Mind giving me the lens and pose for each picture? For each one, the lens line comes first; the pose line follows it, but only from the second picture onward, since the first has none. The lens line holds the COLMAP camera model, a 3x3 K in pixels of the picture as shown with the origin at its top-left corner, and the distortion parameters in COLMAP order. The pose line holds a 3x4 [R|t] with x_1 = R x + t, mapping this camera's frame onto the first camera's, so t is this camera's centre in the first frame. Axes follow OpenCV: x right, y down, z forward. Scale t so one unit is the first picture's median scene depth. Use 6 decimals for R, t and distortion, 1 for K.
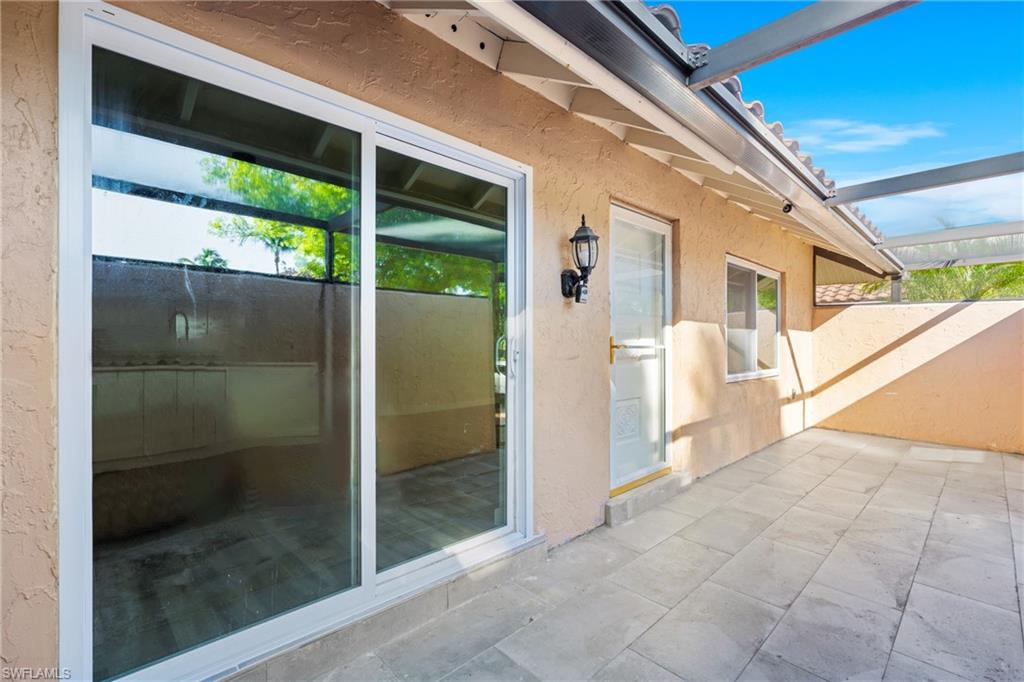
lens RADIAL K [[458.9, 0, 512.0], [0, 458.9, 341.0], [0, 0, 1]] dist [-0.000336, -0.000117]
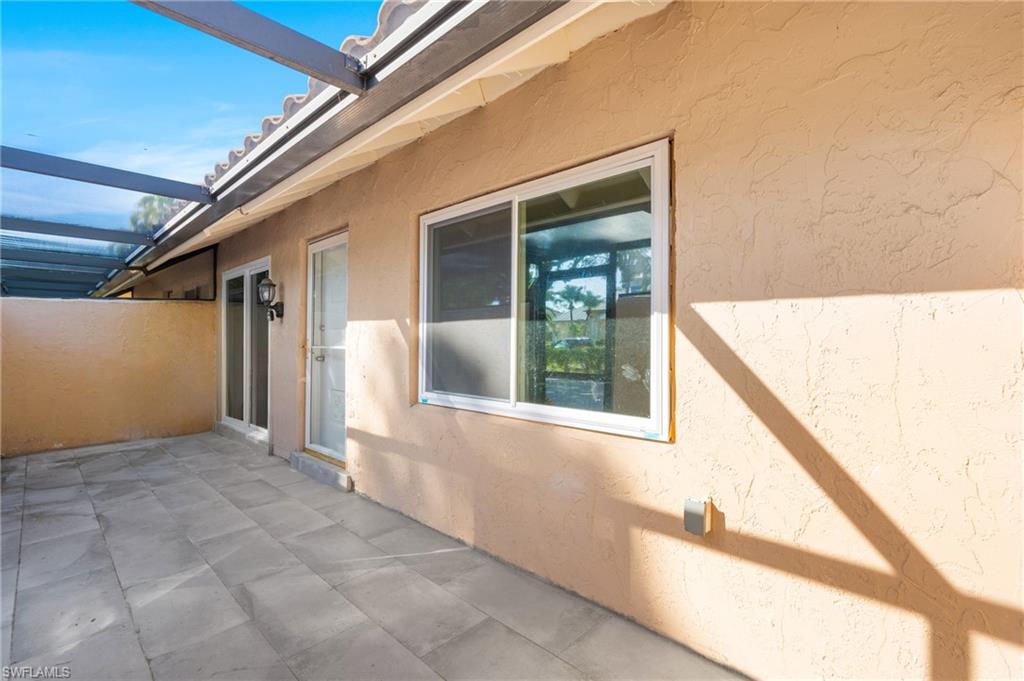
lens RADIAL K [[458.9, 0, 512.0], [0, 458.9, 340.5], [0, 0, 1]] dist [-0.000336, -0.000117]
pose [[0.037827, -0.001206, -0.999284, 1.798791], [0.004581, 0.999989, -0.001033, -0.001479], [0.999274, -0.004538, 0.037832, 1.717686]]
